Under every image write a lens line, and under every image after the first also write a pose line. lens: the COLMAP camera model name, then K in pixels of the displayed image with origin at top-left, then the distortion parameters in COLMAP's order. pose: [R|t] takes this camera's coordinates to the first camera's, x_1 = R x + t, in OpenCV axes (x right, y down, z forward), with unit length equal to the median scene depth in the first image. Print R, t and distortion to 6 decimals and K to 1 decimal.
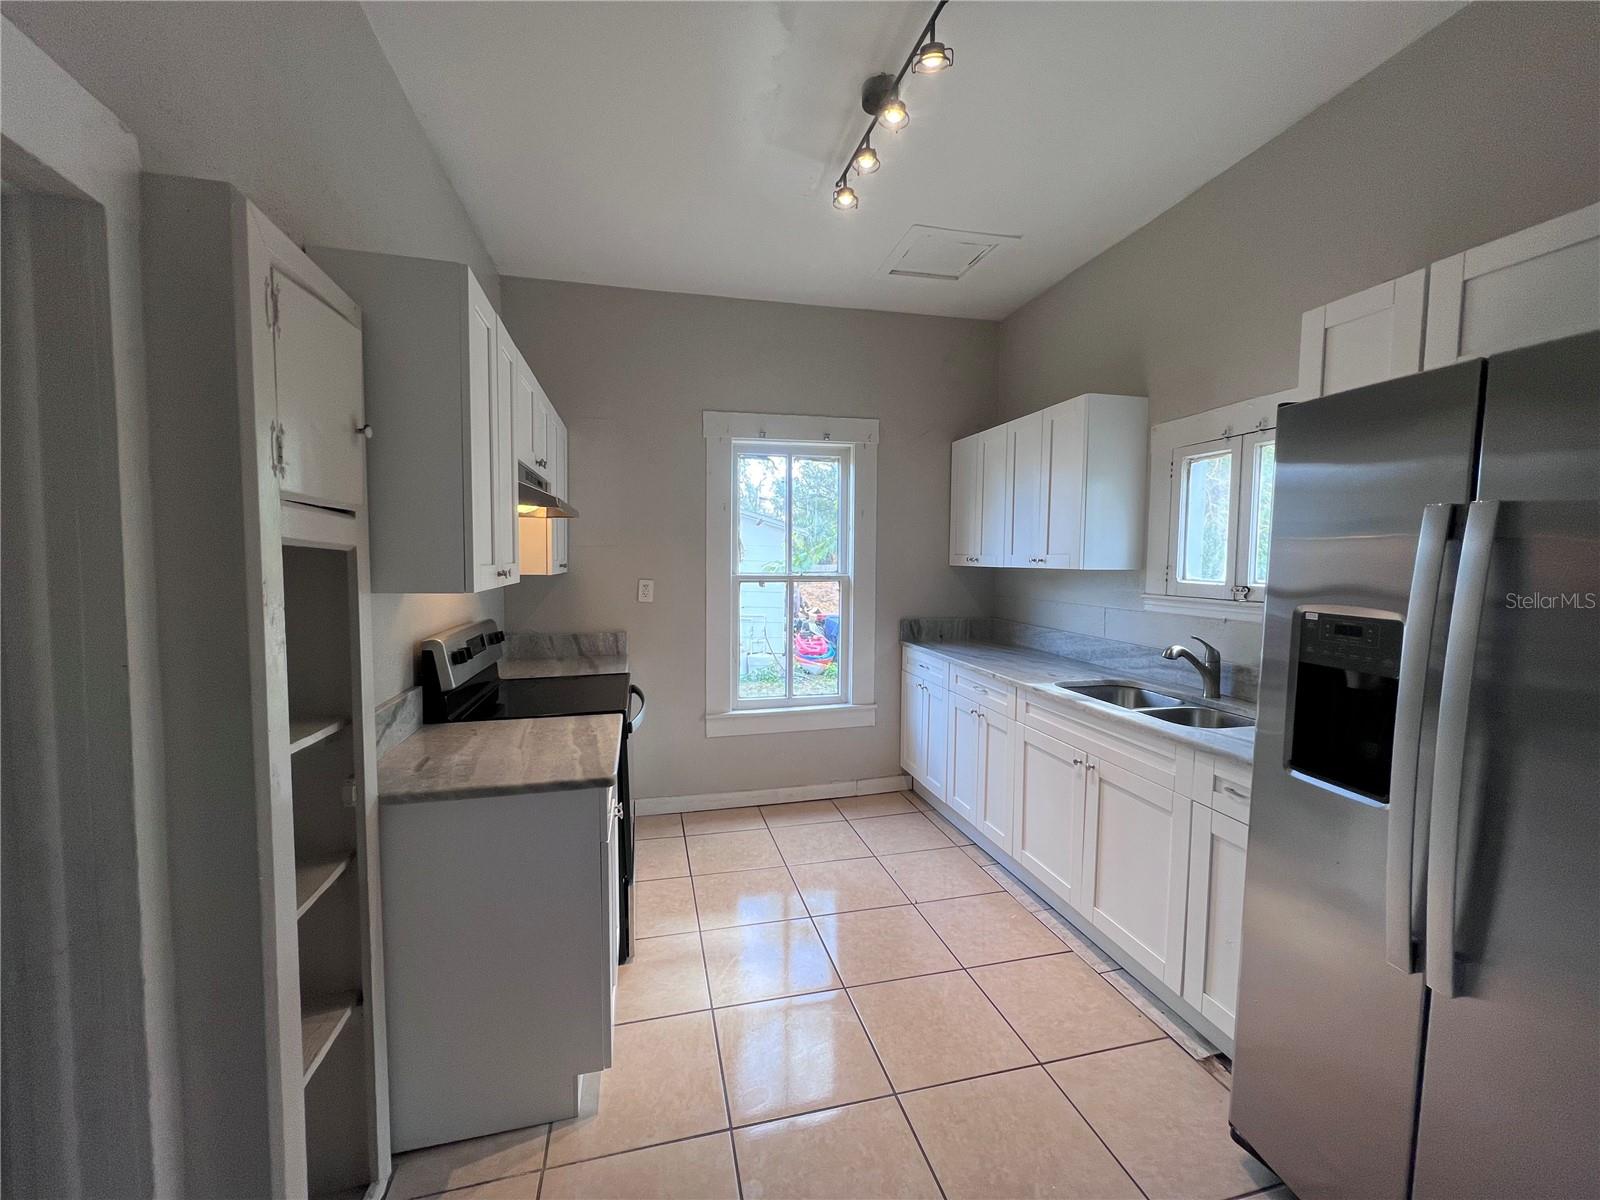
lens RADIAL K [[638.8, 0, 799.1], [0, 638.8, 597.3], [0, 0, 1]] dist [-0.001831, -0.000144]
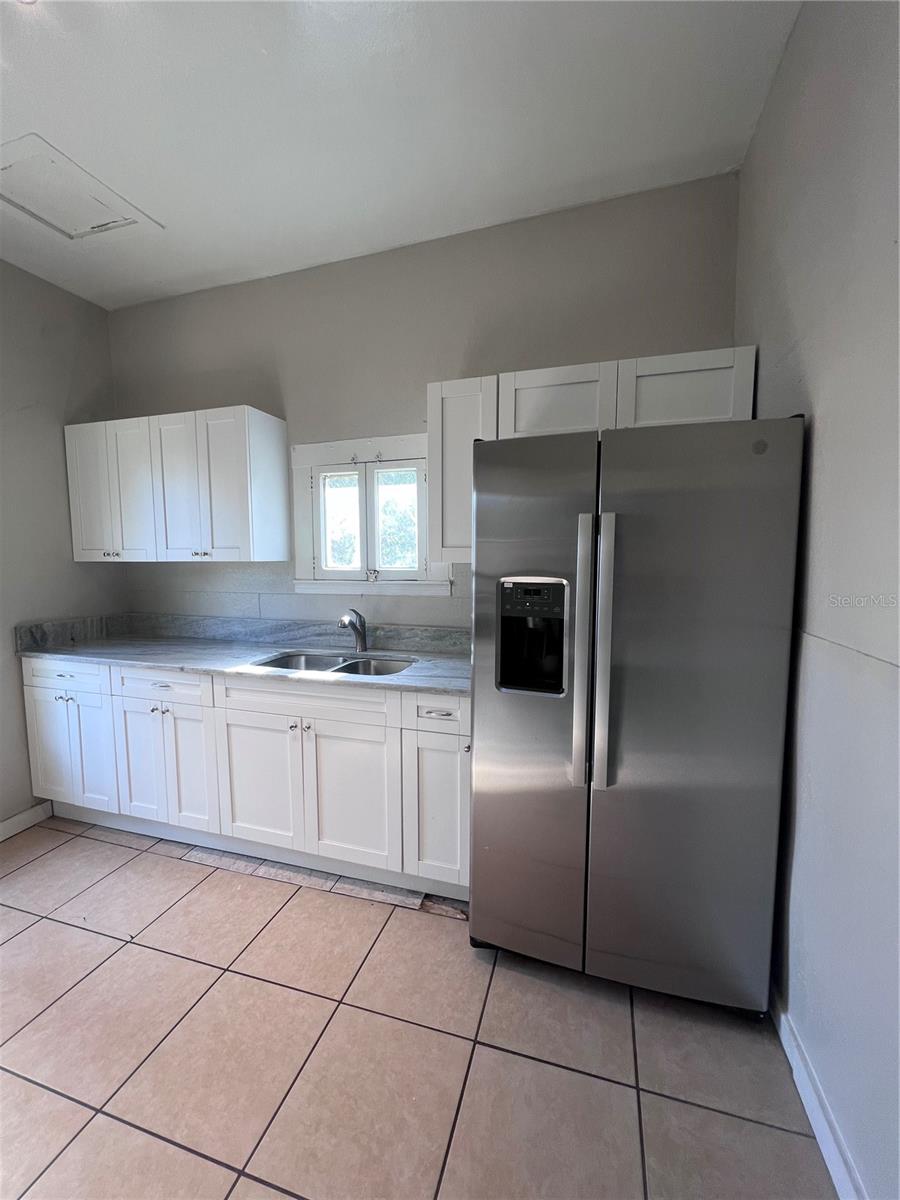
lens RADIAL K [[479.1, 0, 452.8], [0, 479.1, 600.1], [0, 0, 1]] dist [-0.001831, -0.000144]
pose [[0.509586, -0.086633, 0.856047, -0.118105], [0.061257, 0.996046, 0.064337, -0.007643], [-0.858237, 0.019653, 0.512878, 0.258889]]
